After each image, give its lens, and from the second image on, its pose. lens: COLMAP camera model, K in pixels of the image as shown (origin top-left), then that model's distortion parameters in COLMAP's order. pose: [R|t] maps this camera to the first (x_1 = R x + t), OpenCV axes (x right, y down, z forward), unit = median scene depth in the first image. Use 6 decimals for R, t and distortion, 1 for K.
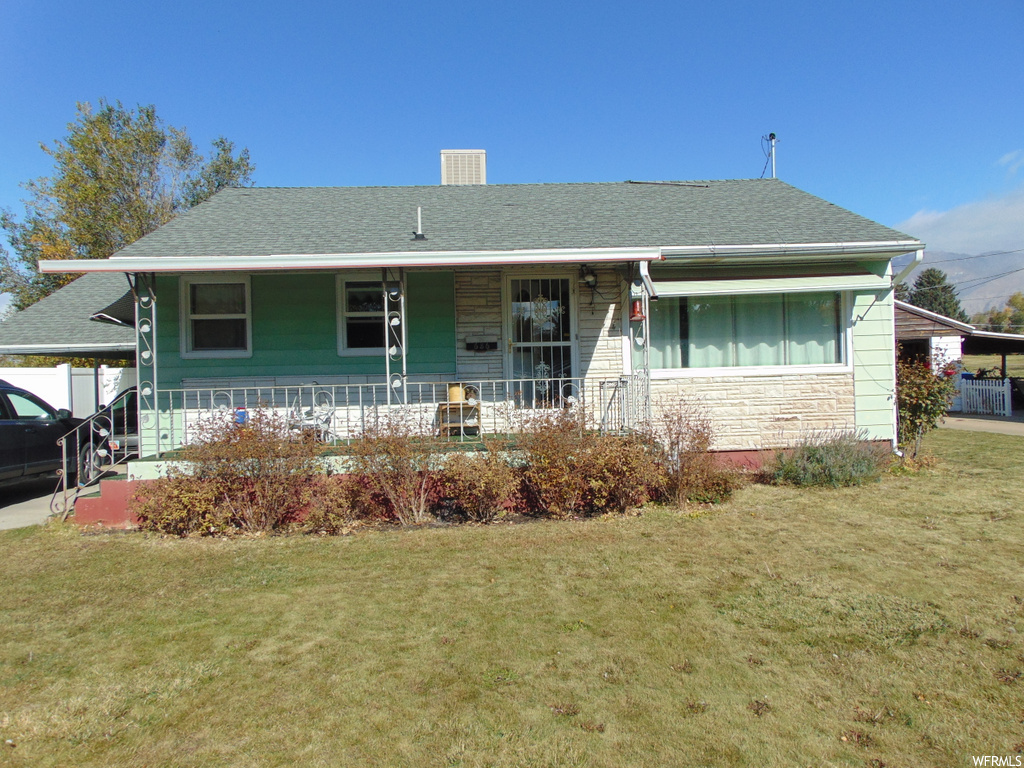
lens RADIAL K [[758.3, 0, 512.0], [0, 758.3, 384.0], [0, 0, 1]] dist [0.039431, -0.001673]
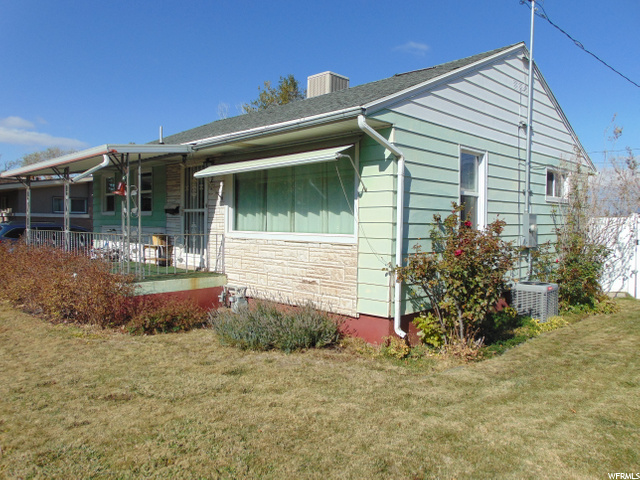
lens RADIAL K [[479.2, 0, 320.0], [0, 479.2, 240.0], [0, 0, 1]] dist [-0.027990, 0.066379]
pose [[0.672842, 0.062703, -0.737124, 0.891911], [-0.036177, 0.997998, 0.051872, -0.052127], [0.738901, -0.008235, 0.673763, 0.553389]]
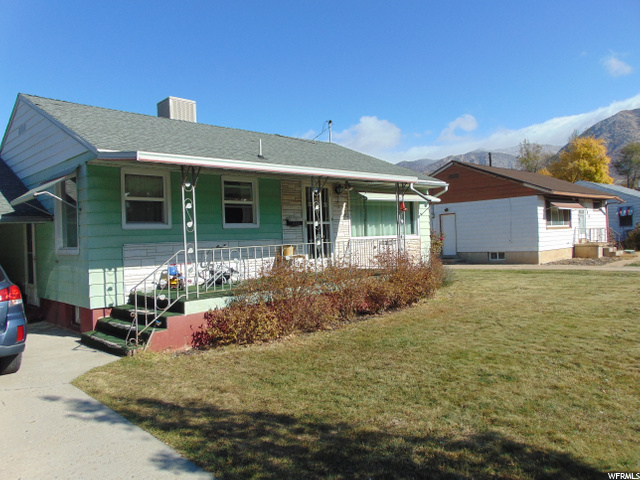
lens RADIAL K [[479.2, 0, 320.0], [0, 479.2, 240.0], [0, 0, 1]] dist [-0.027990, 0.066379]
pose [[0.747623, -0.006636, 0.664090, -0.714792], [0.030732, 0.999225, -0.024613, 0.016054], [-0.663412, 0.038811, 0.747247, 0.146741]]
